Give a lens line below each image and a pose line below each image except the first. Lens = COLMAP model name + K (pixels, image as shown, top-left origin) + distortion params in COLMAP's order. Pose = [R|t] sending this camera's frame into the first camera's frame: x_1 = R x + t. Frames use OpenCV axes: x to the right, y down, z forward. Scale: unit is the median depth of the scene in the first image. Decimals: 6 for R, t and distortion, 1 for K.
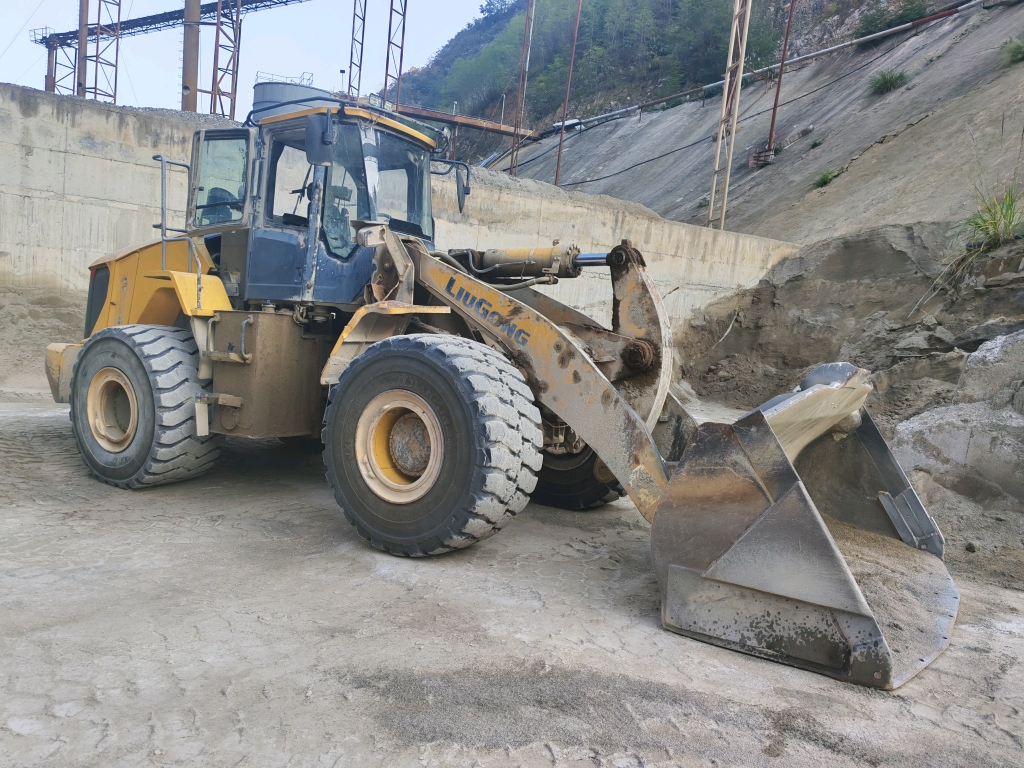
lens RADIAL K [[795.1, 0, 512.5], [0, 795.1, 381.6], [0, 0, 1]] dist [0.028694, -0.016550]
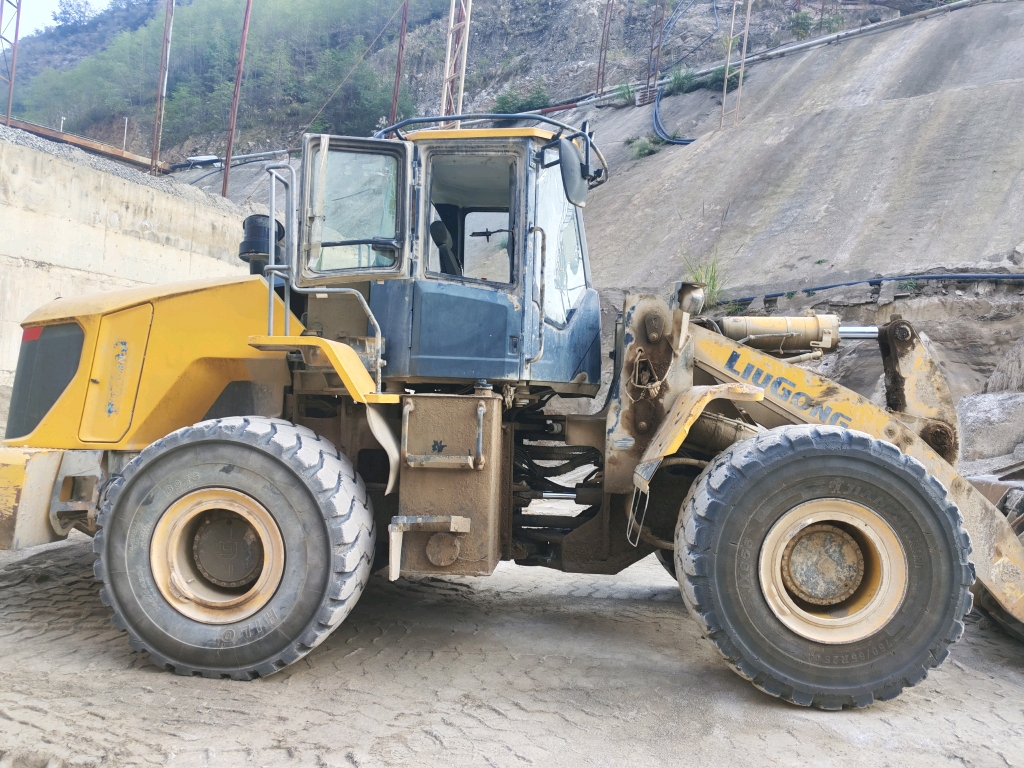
lens RADIAL K [[795.1, 0, 520.9], [0, 795.1, 386.4], [0, 0, 1]] dist [0.028694, -0.016550]
pose [[0.878717, -0.018699, 0.476977, -0.601996], [0.044376, 0.998105, -0.042622, -0.061522], [-0.475276, 0.058618, 0.877882, 0.335094]]
